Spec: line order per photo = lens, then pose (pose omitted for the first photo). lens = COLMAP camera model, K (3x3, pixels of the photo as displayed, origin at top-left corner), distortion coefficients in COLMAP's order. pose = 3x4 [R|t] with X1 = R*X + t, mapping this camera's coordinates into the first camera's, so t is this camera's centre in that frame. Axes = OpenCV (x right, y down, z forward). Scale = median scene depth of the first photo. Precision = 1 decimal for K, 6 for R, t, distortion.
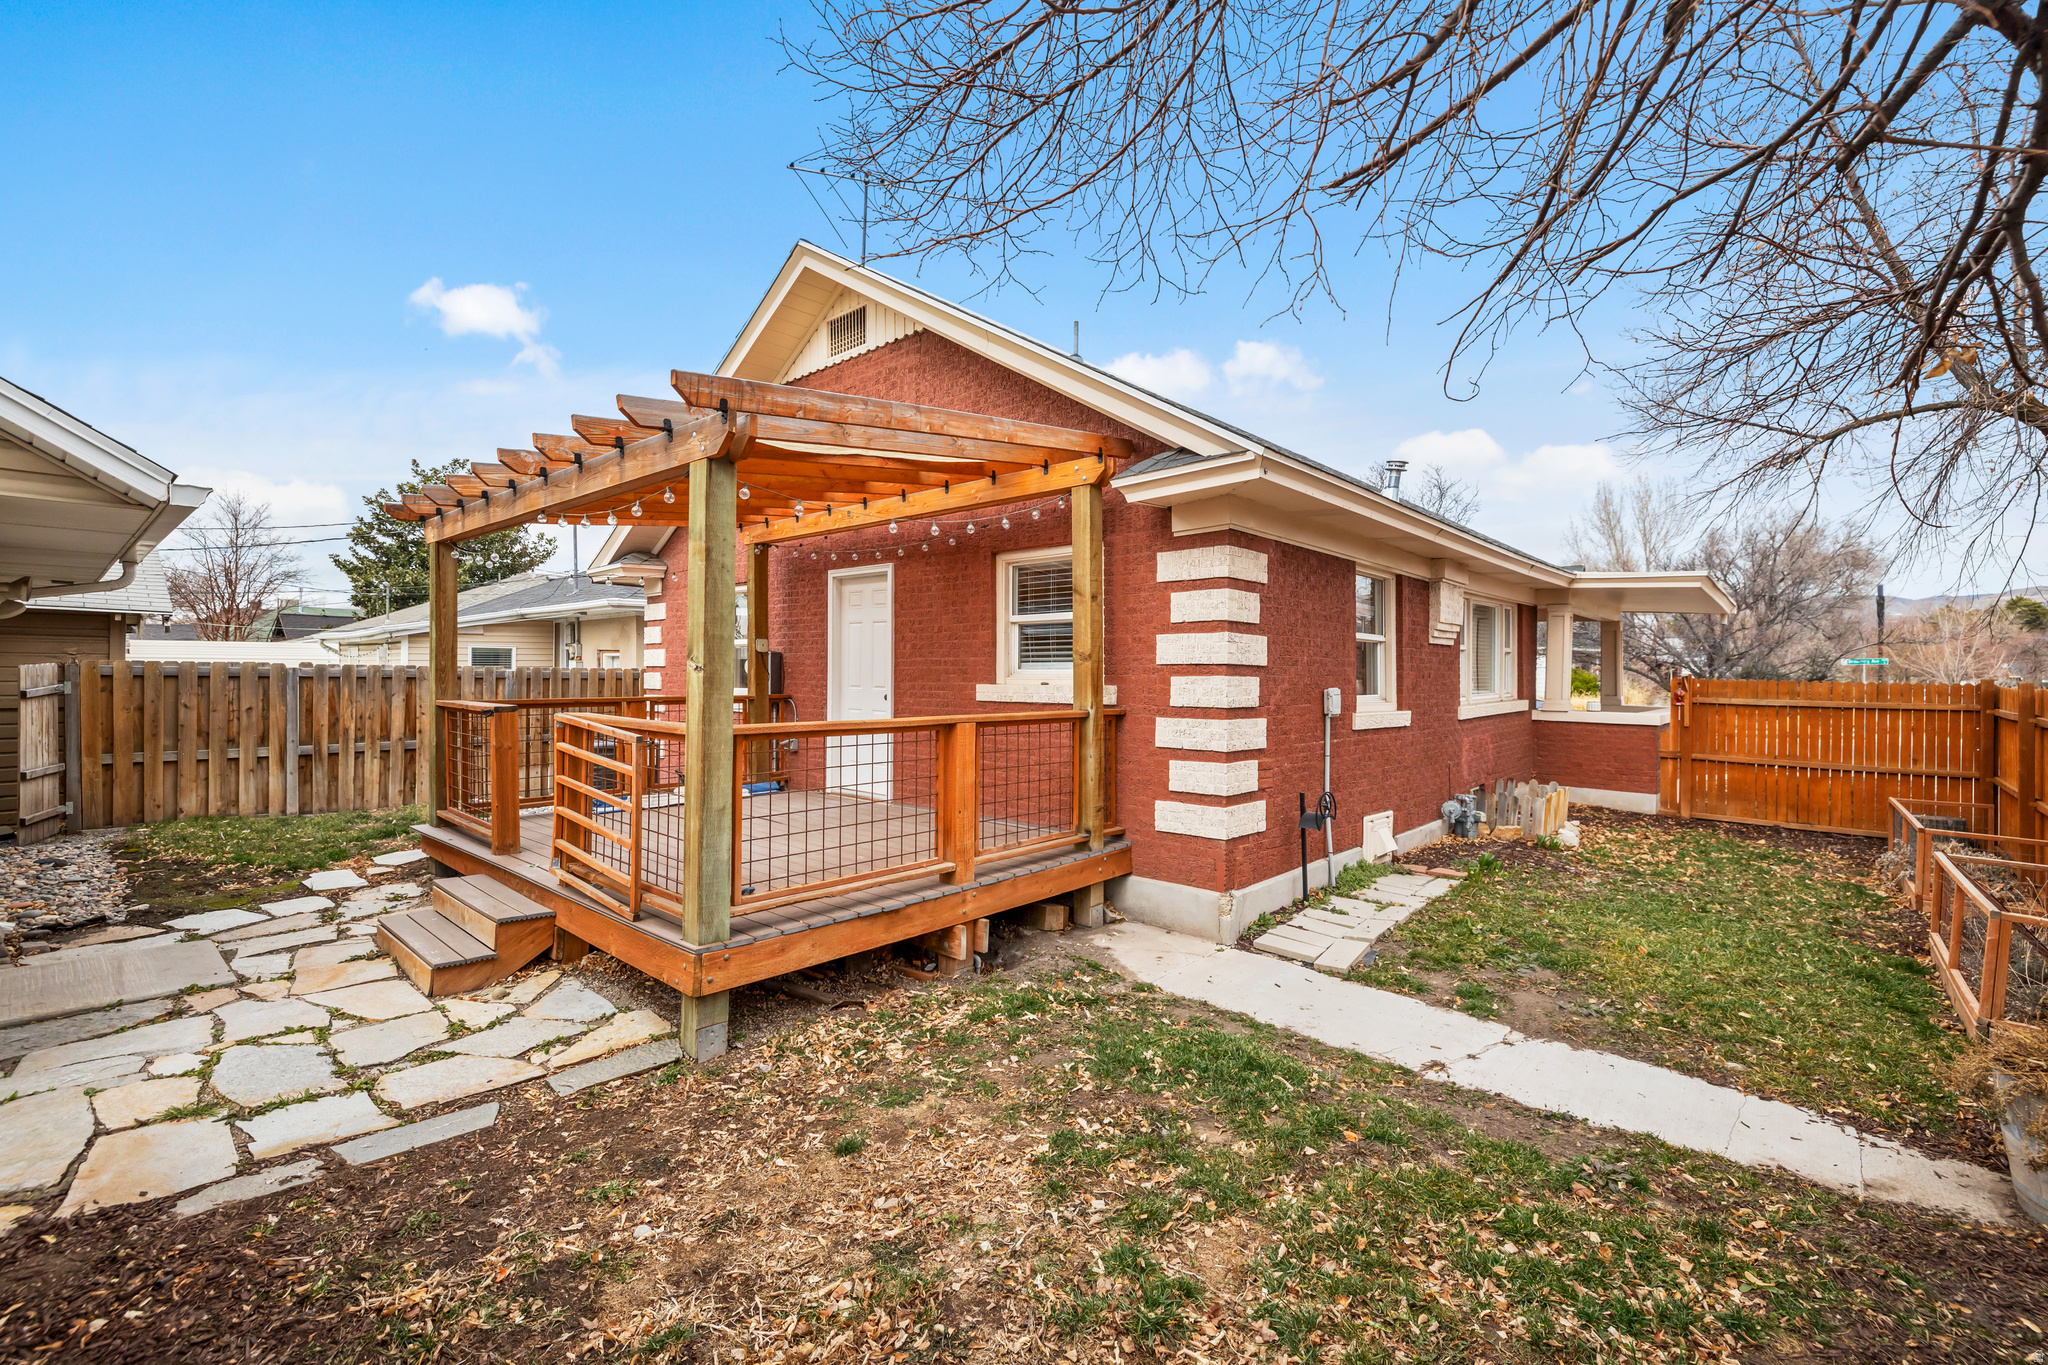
lens RADIAL K [[877.6, 0, 1024.0], [0, 877.6, 682.5], [0, 0, 1]] dist [0.000723, 0.000211]
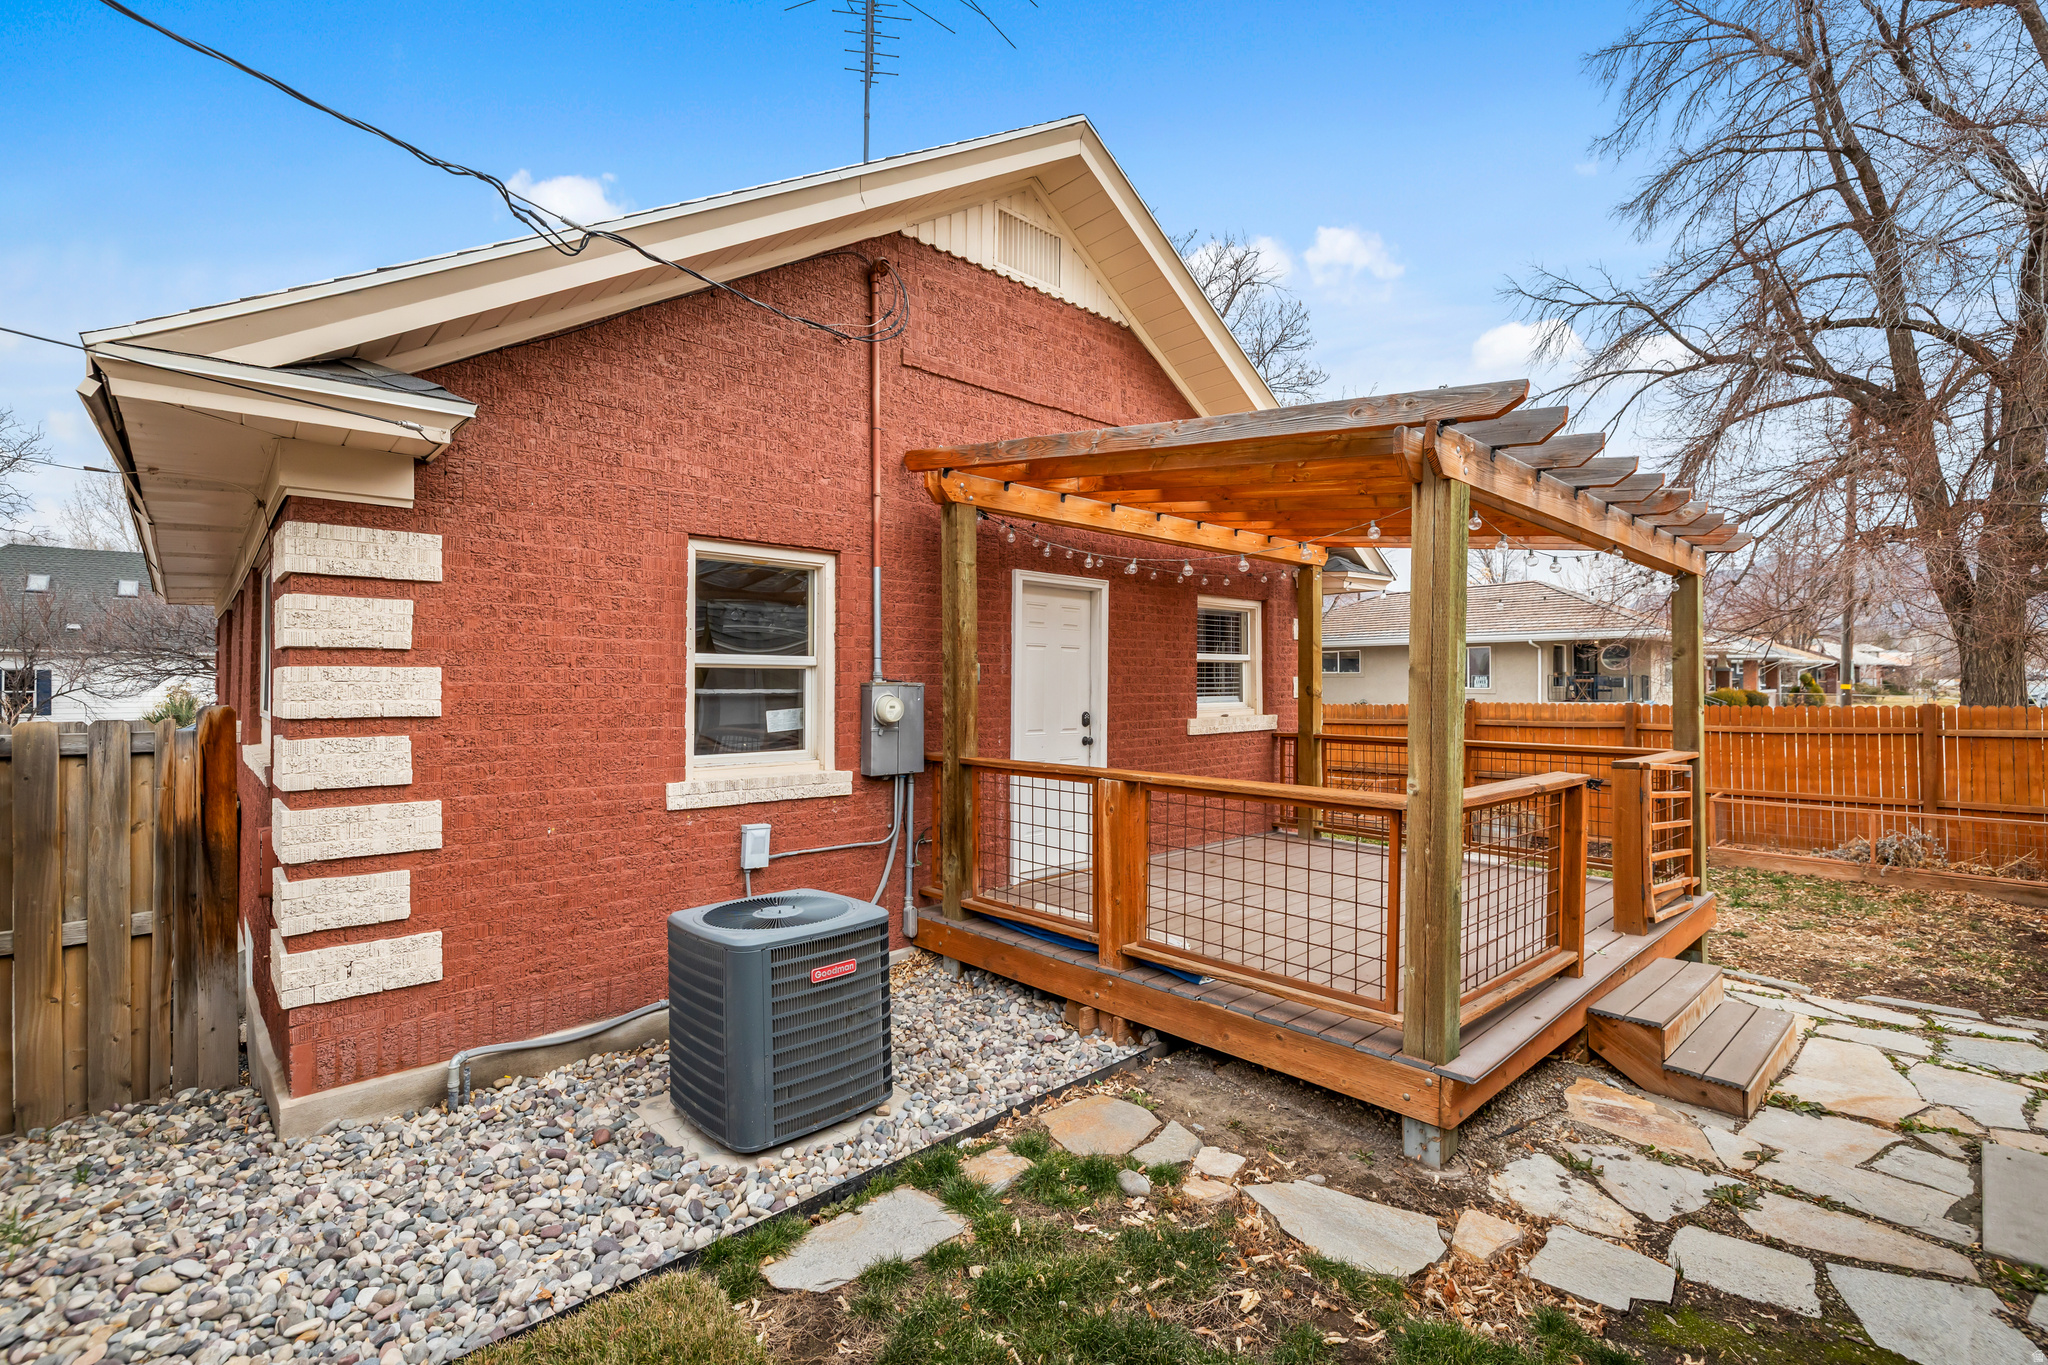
lens RADIAL K [[877.6, 0, 1024.0], [0, 877.6, 682.5], [0, 0, 1]] dist [0.000723, 0.000211]
pose [[0.107475, -0.005223, 0.994194, -1.038311], [0.016105, 0.999864, 0.003512, -0.045086], [-0.994077, 0.015634, 0.107544, 1.036985]]
